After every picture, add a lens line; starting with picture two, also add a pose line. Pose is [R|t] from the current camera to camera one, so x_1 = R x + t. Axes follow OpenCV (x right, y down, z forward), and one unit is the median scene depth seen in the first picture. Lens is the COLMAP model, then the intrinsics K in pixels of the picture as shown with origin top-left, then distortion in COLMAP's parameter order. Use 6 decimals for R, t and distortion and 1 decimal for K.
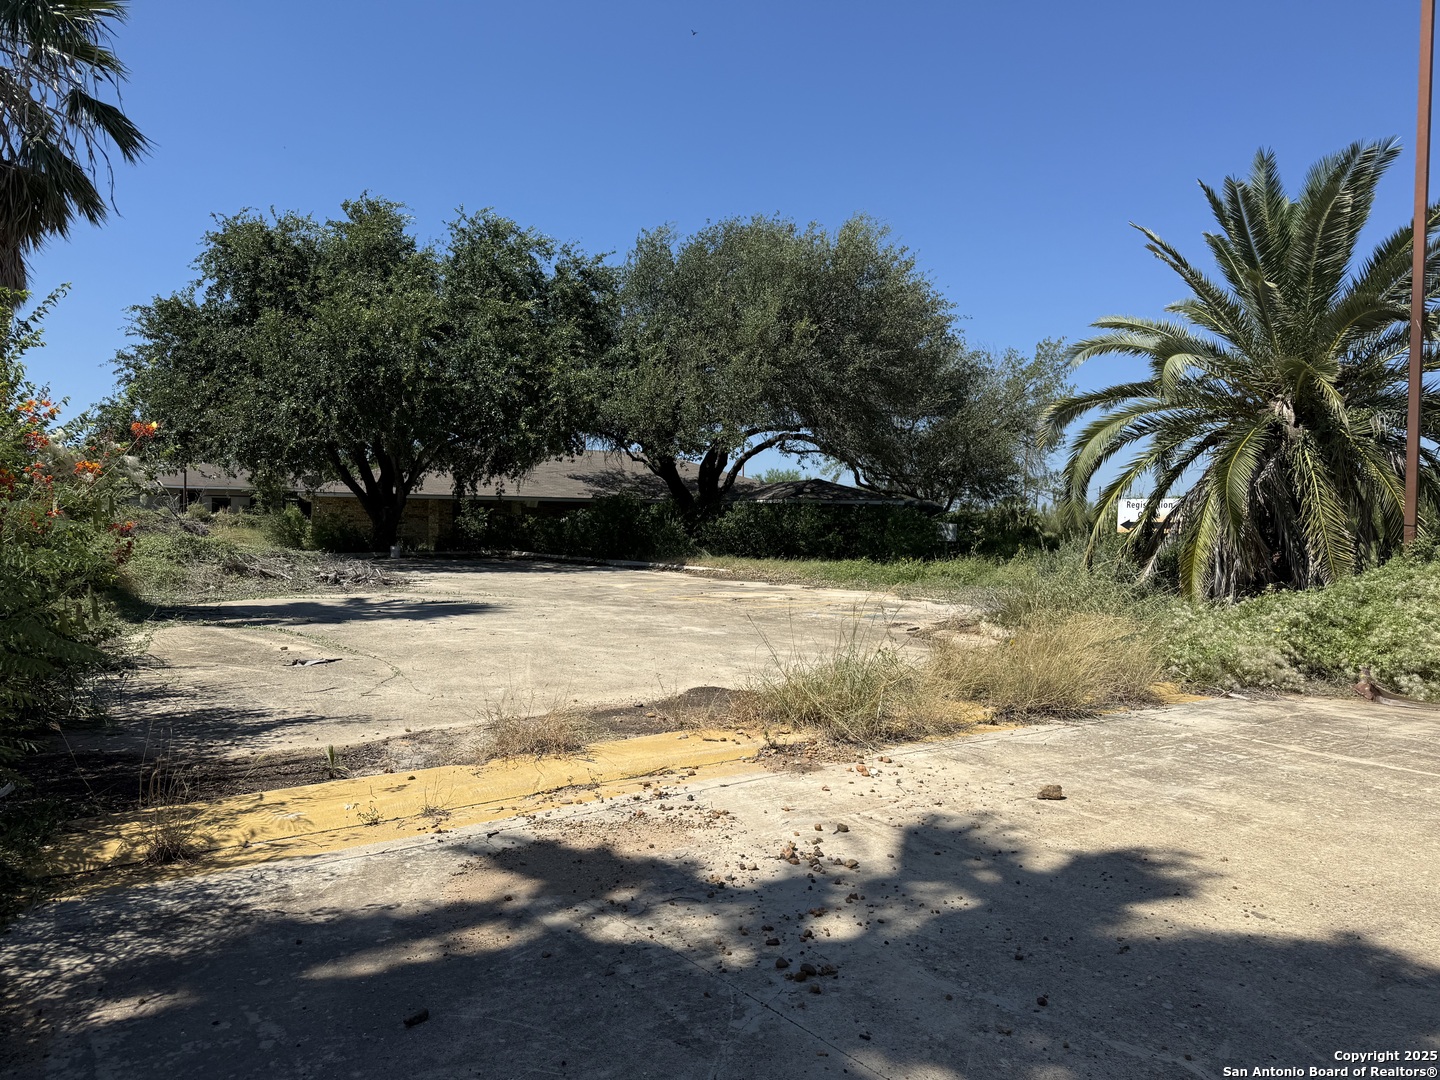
lens RADIAL K [[1058.3, 0, 720.0], [0, 1058.3, 540.0], [0, 0, 1]] dist [0.090900, -0.096271]
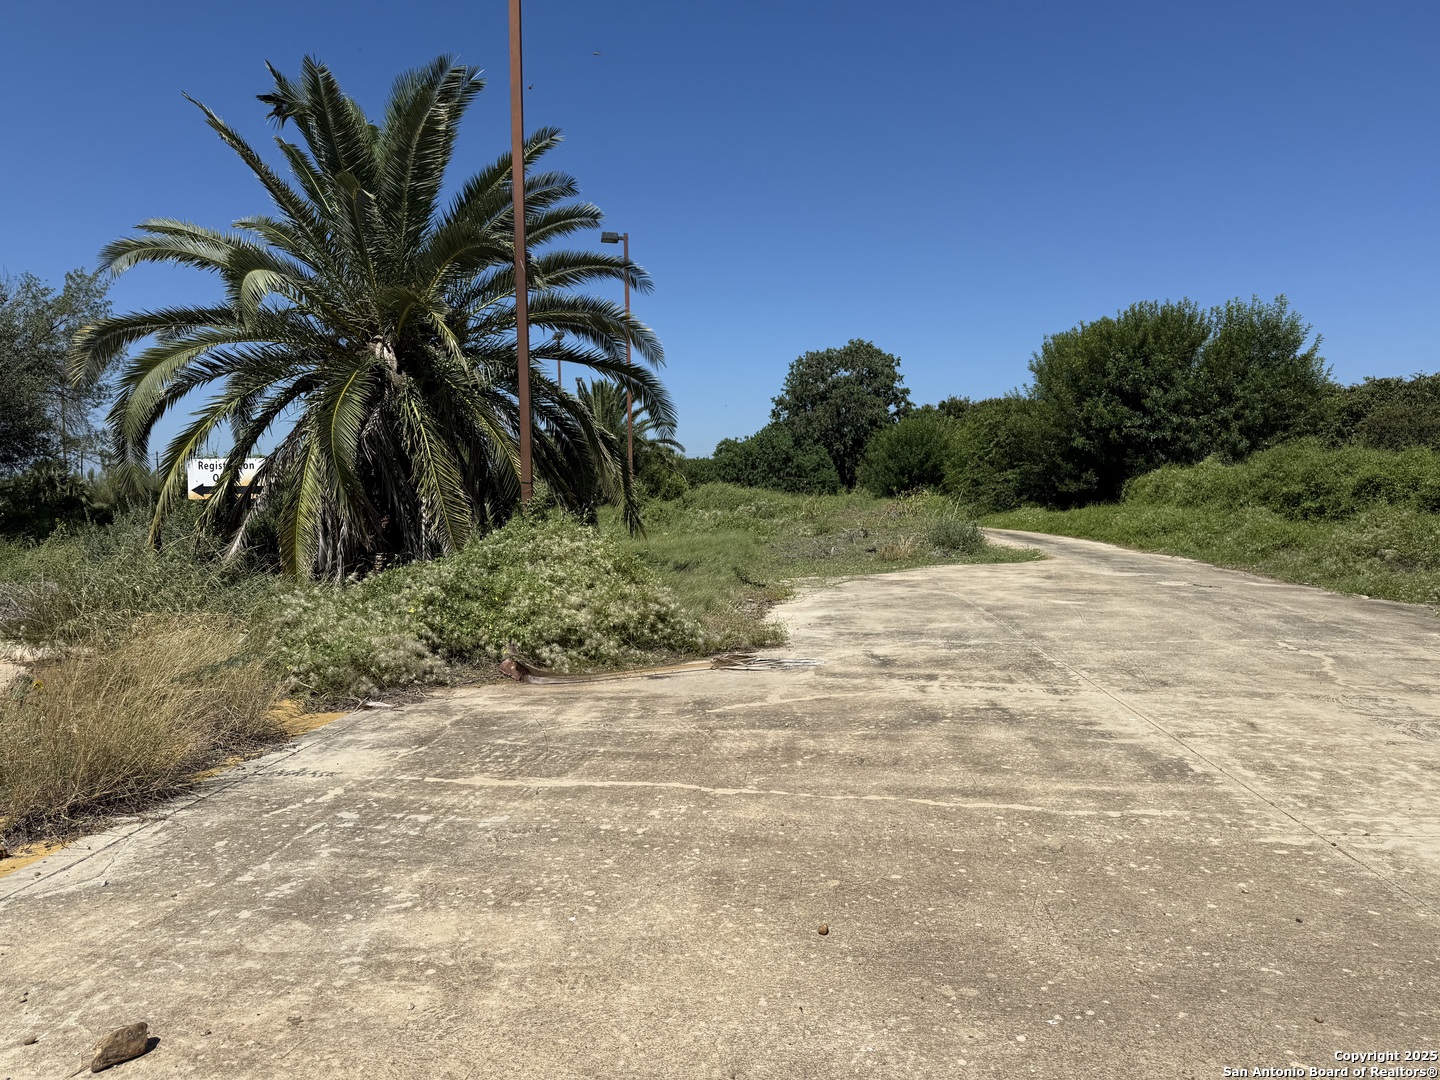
lens RADIAL K [[1026.3, 0, 758.6], [0, 1026.3, 552.8], [0, 0, 1]] dist [0.066189, -0.111545]
pose [[0.648140, -0.068448, 0.758439, 0.061591], [0.033969, 0.997560, 0.061000, -0.000077], [-0.760763, -0.013773, 0.648883, 0.189493]]
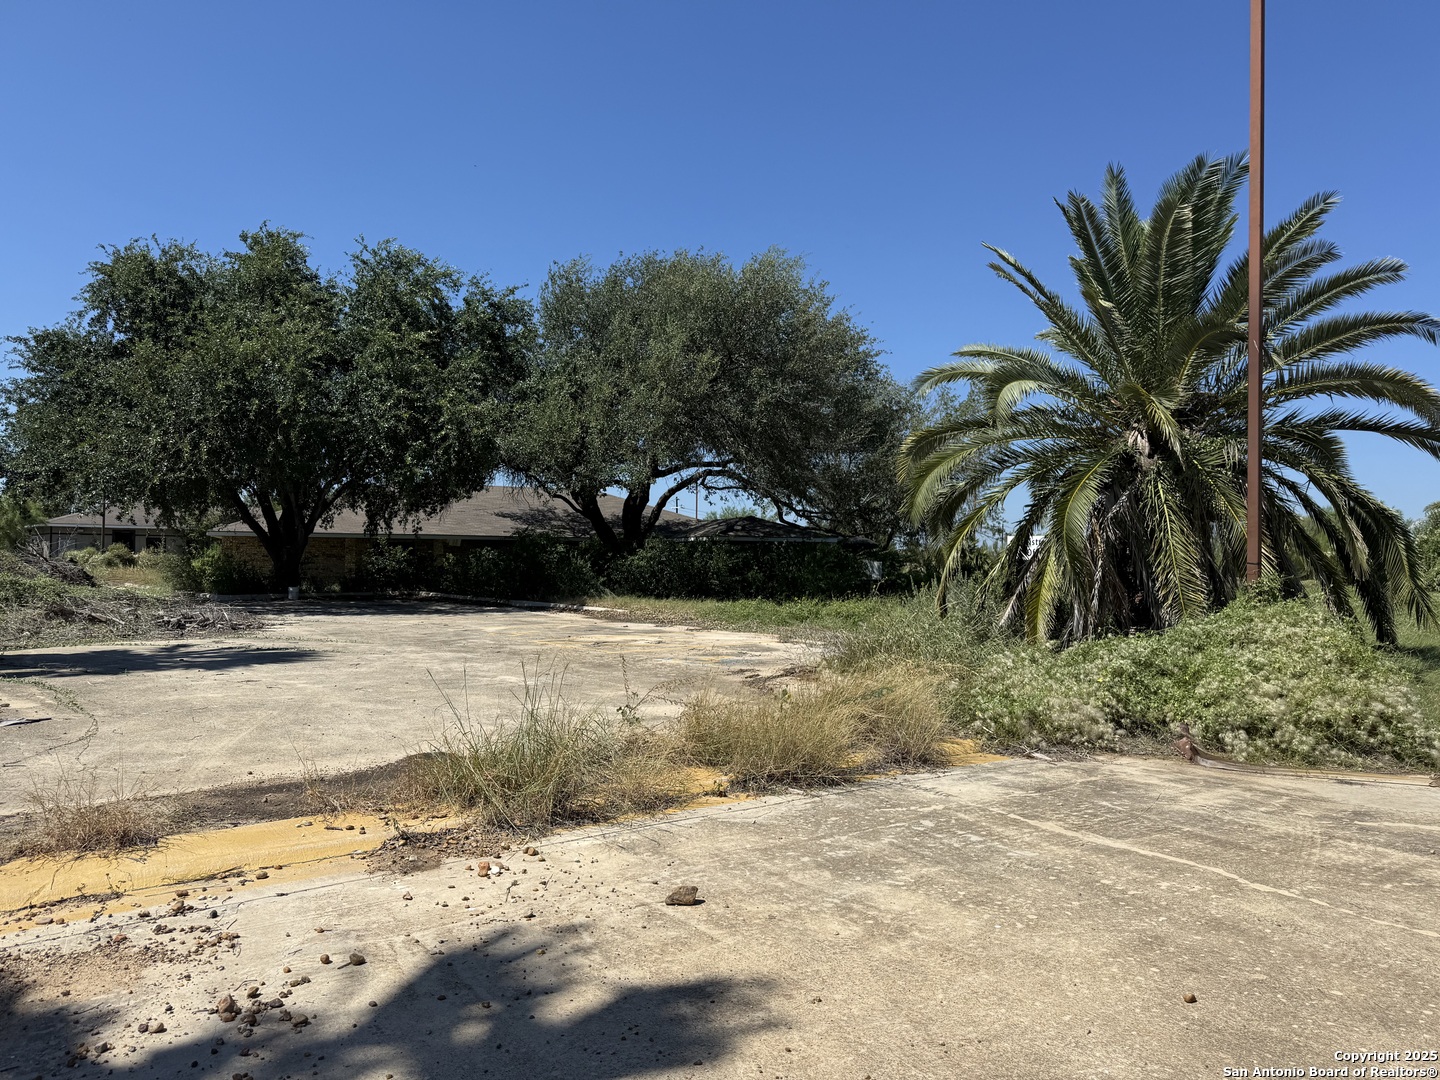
lens RADIAL K [[1052.8, 0, 717.9], [0, 1052.8, 530.8], [0, 0, 1]] dist [0.121996, -0.171144]
pose [[0.999906, -0.002372, 0.013477, 0.124435], [0.002974, 0.998991, -0.044813, -0.001254], [-0.013357, 0.044849, 0.998904, 0.070471]]
